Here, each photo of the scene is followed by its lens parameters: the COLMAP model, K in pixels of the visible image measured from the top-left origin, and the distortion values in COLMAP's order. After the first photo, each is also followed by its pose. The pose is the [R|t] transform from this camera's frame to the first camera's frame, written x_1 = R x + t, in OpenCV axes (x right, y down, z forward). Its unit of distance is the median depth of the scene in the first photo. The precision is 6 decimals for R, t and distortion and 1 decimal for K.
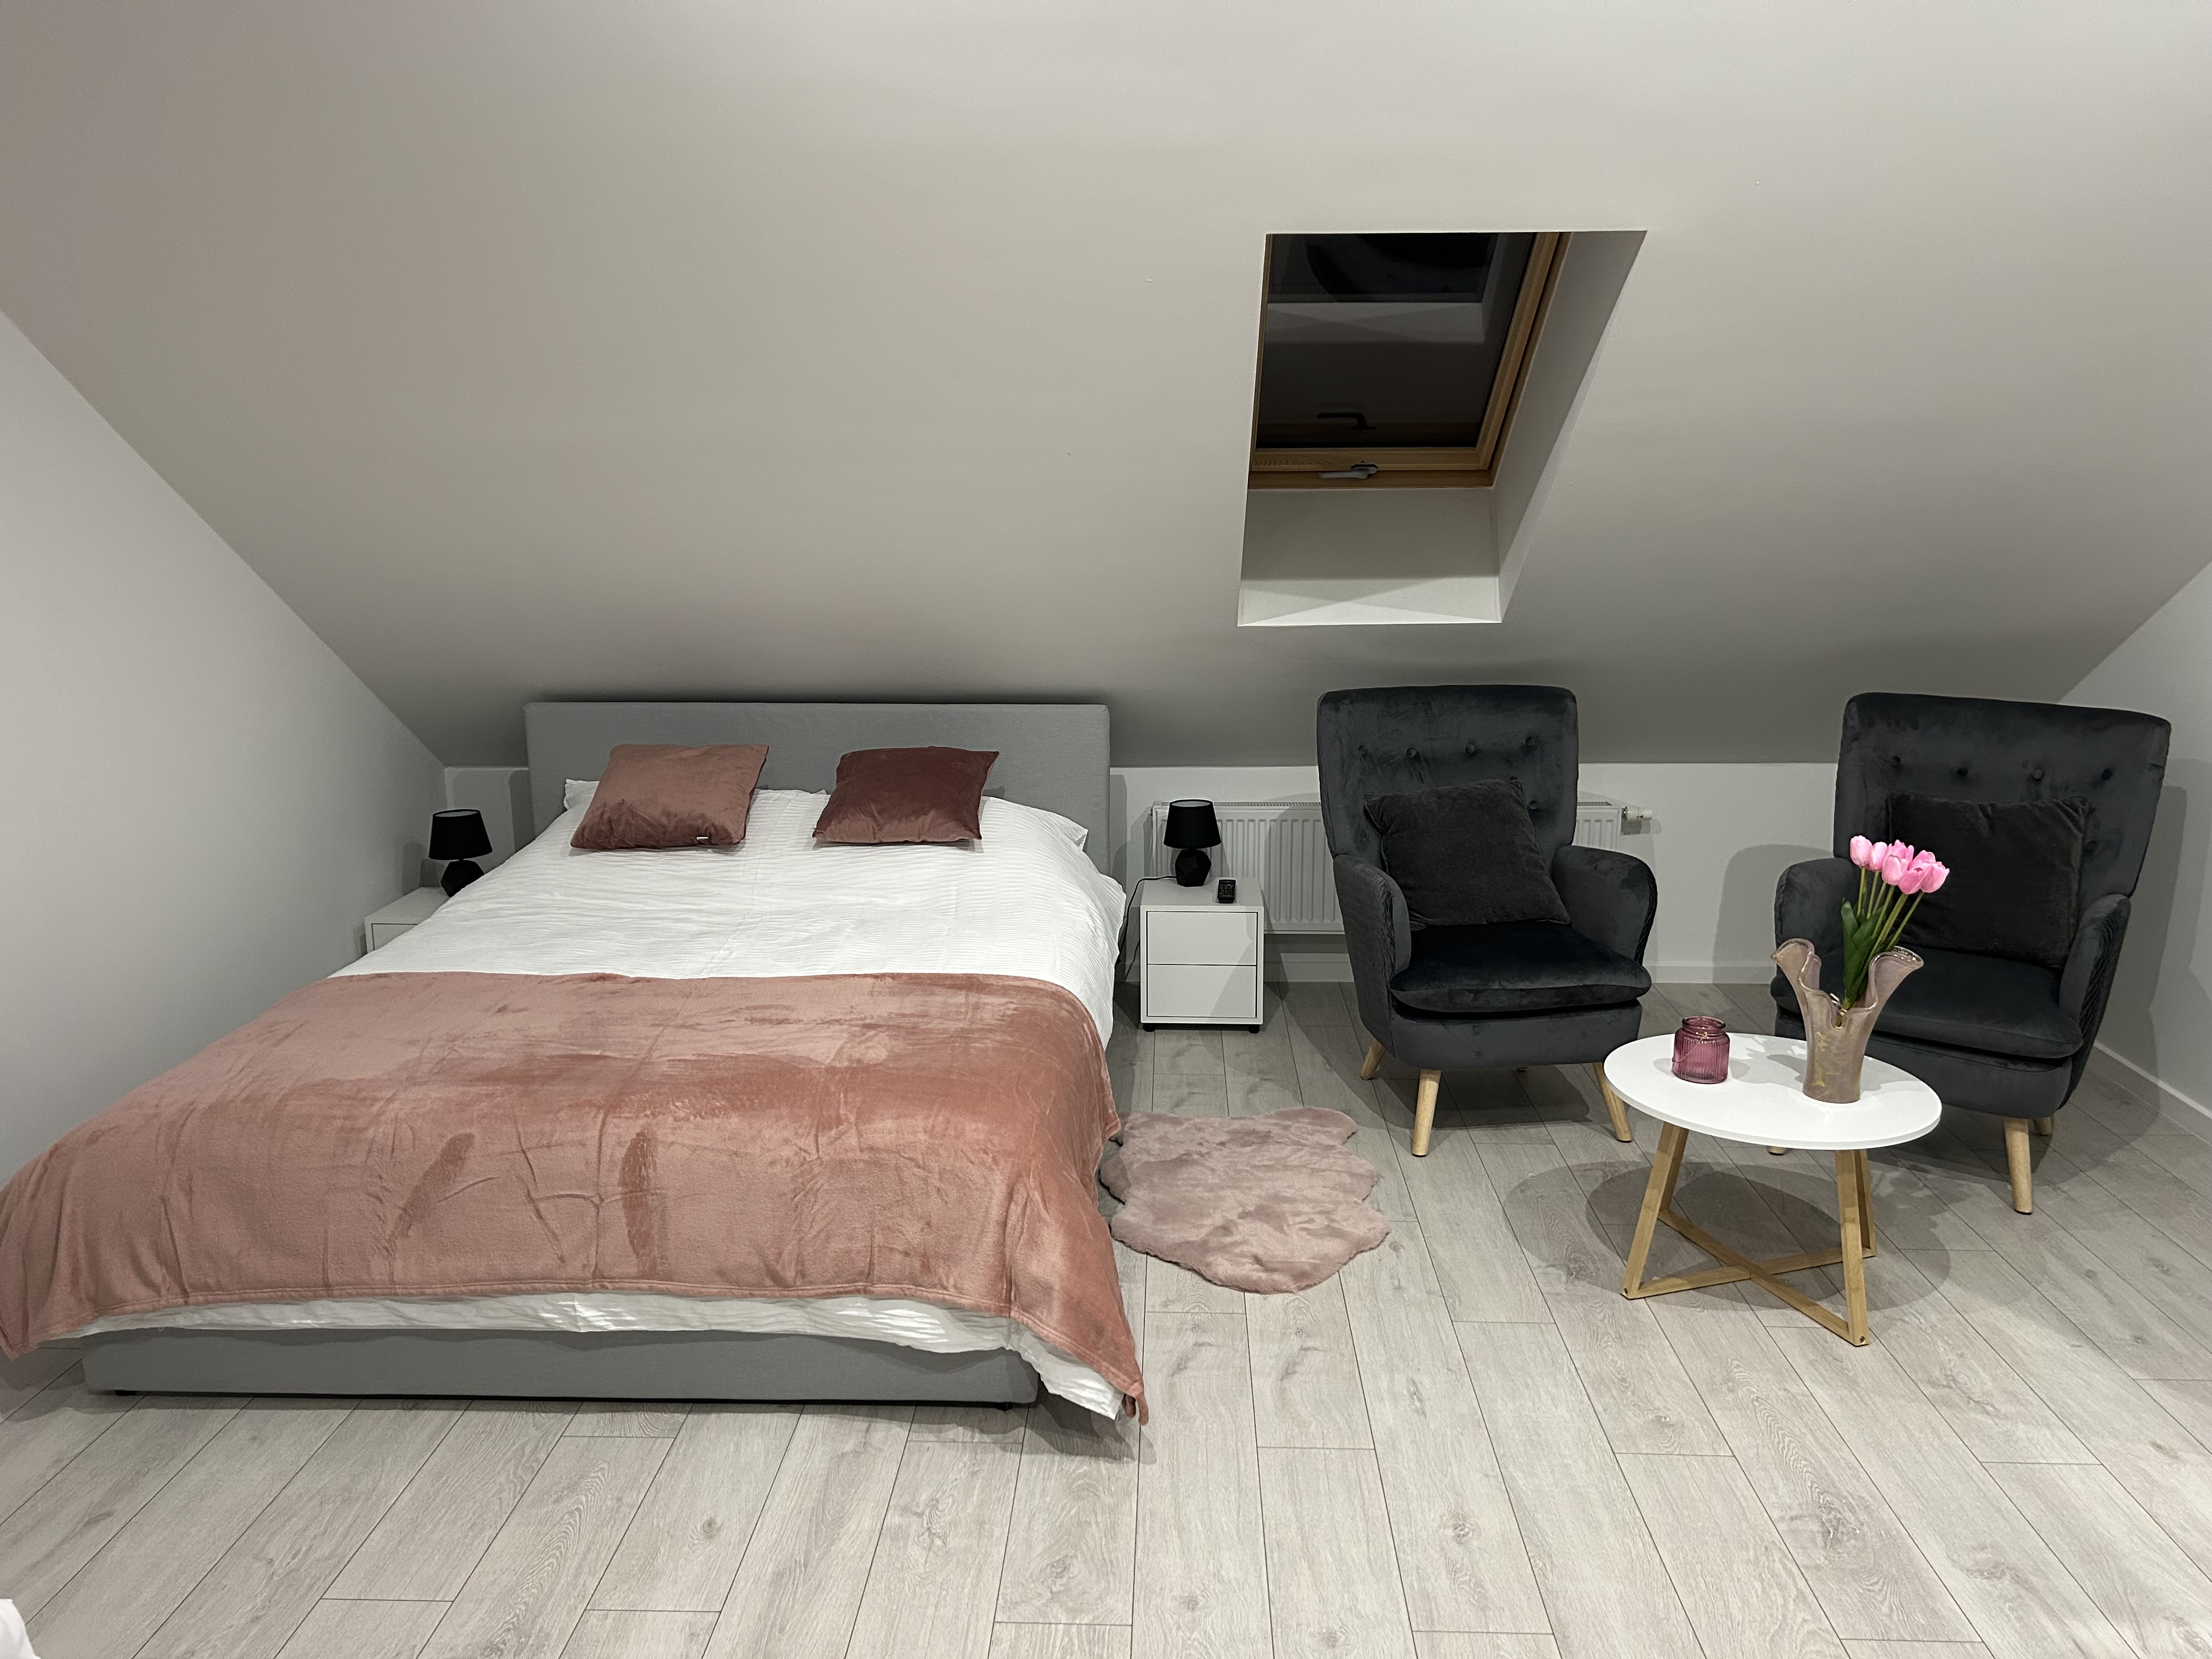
lens RADIAL K [[1655.0, 0, 1111.9], [0, 1655.0, 831.0], [0, 0, 1]] dist [0.040103, -0.041574]
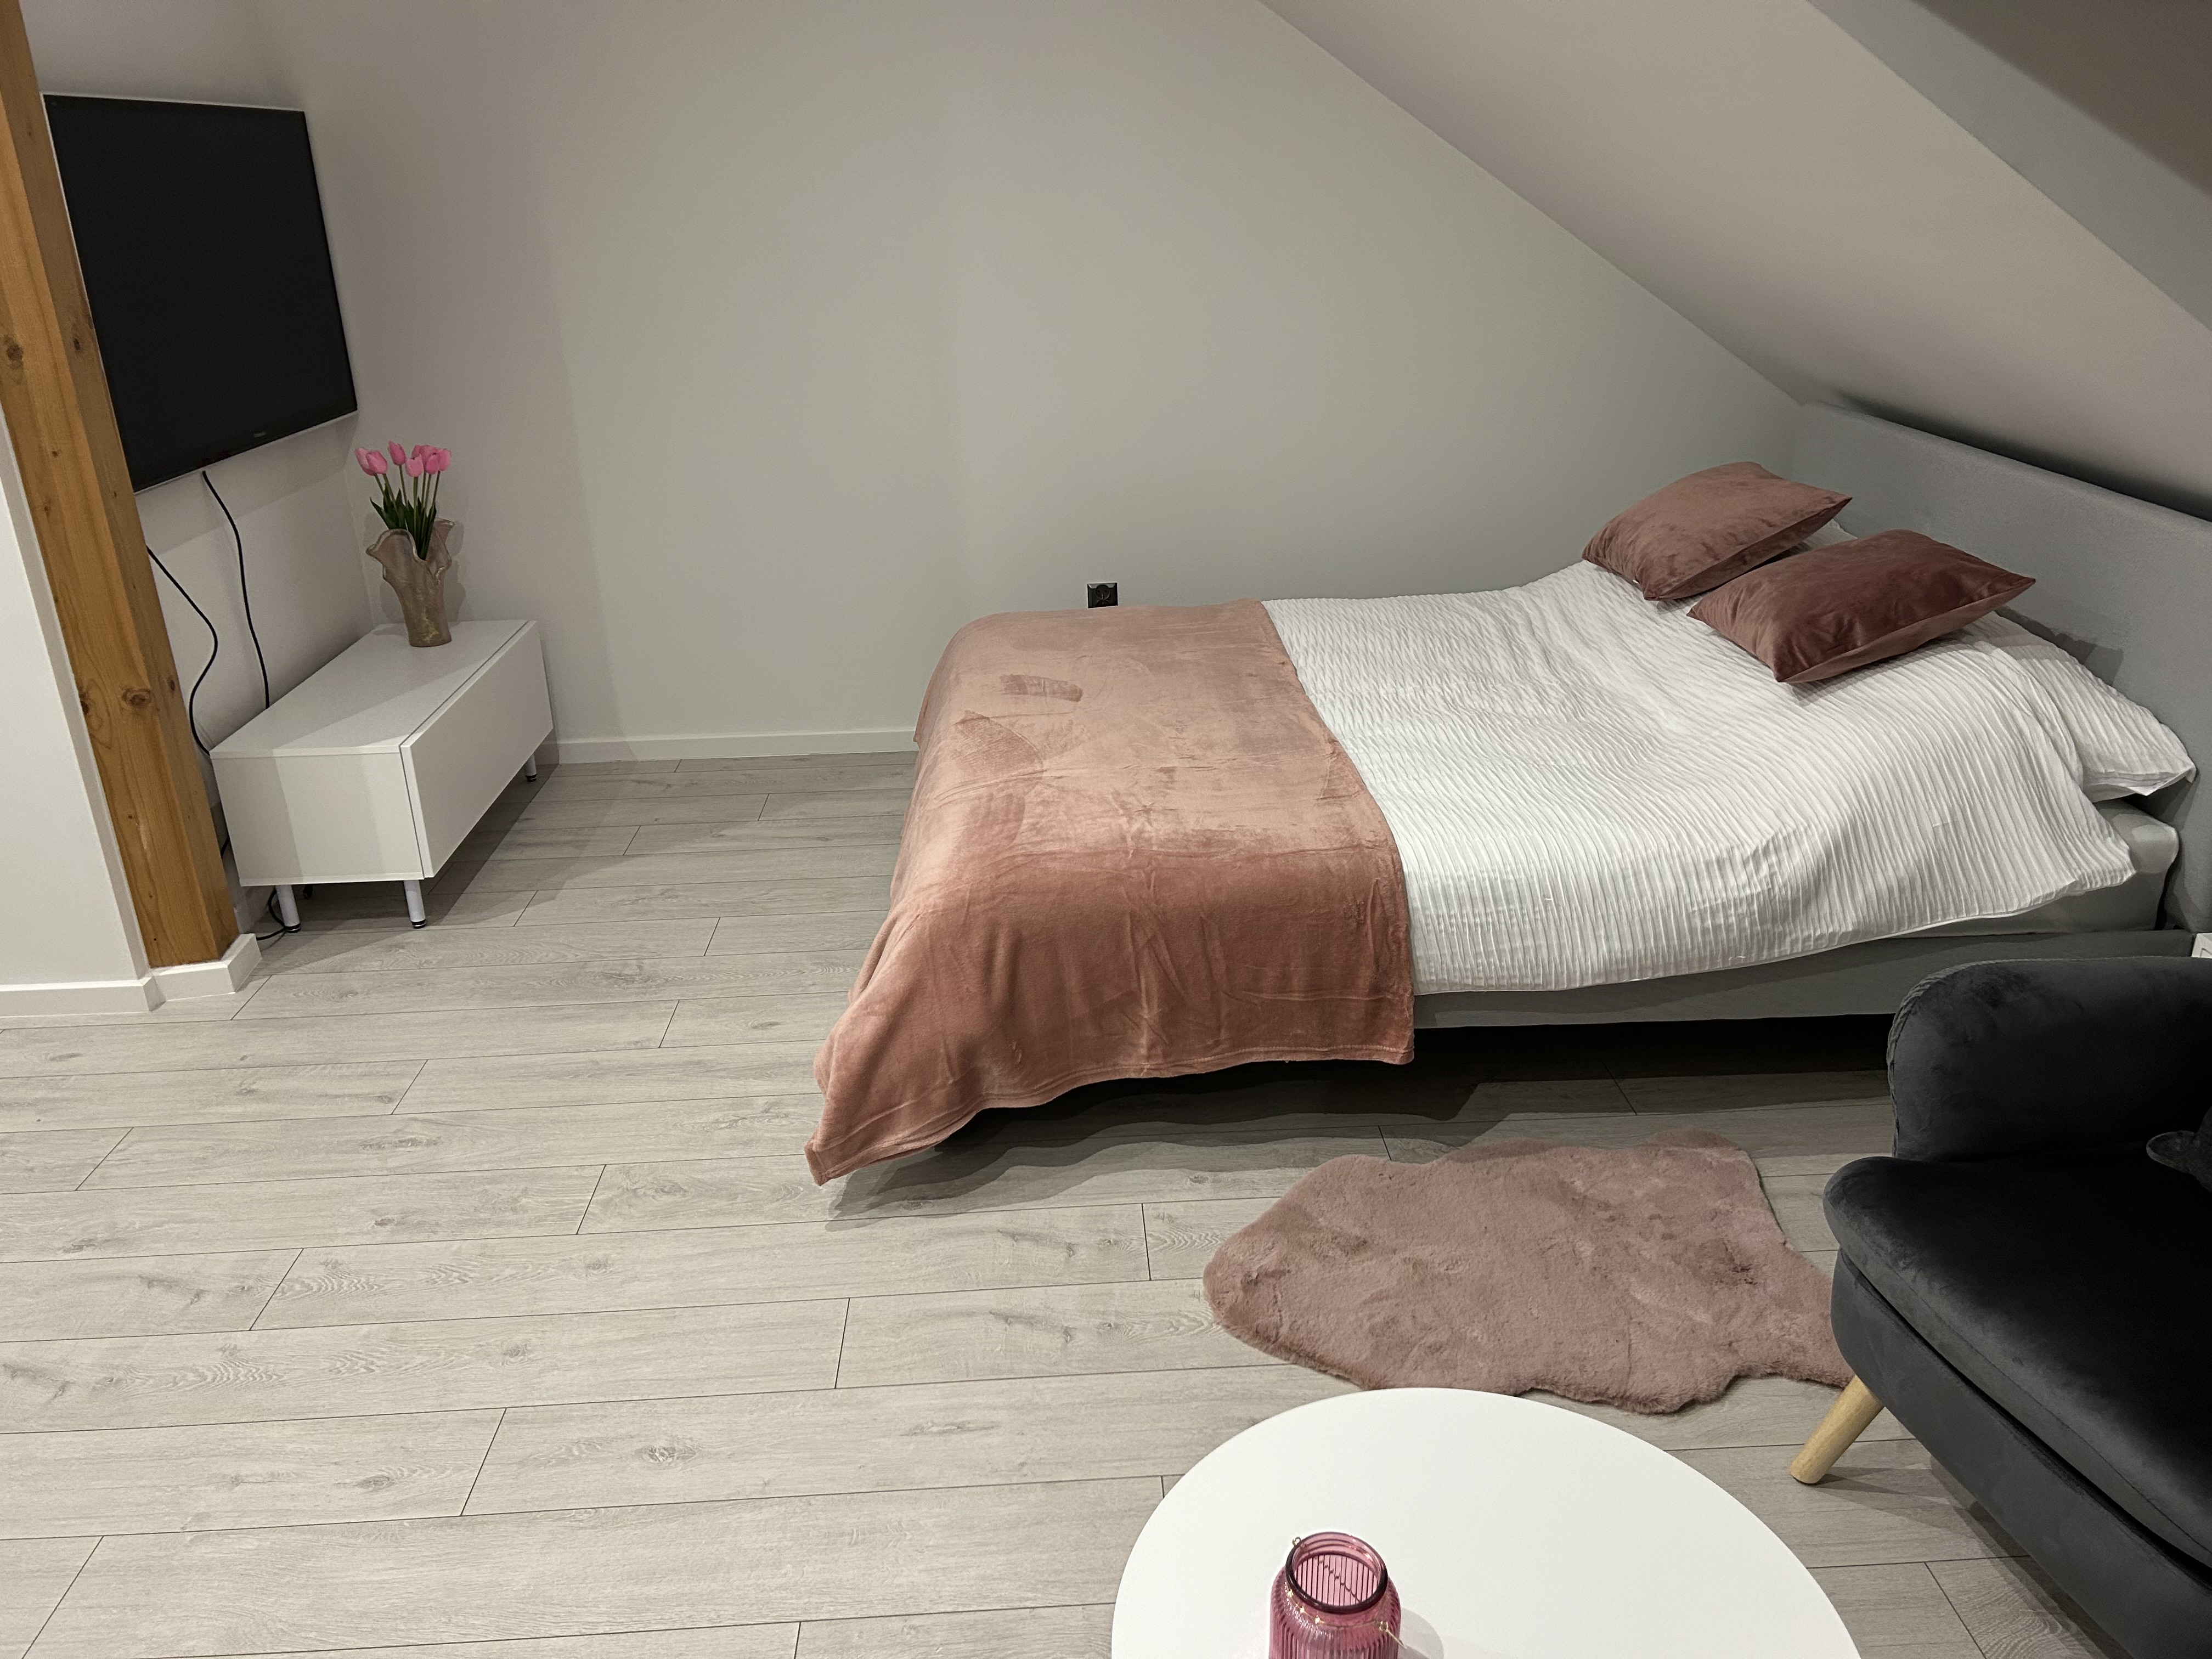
lens RADIAL K [[1655.0, 0, 1109.6], [0, 1655.0, 825.7], [0, 0, 1]] dist [0.040103, -0.041574]
pose [[0.095116, 0.380128, -0.920030, 0.883988], [-0.188989, 0.914307, 0.358225, -0.221723], [0.977362, 0.139803, 0.158806, 1.030195]]
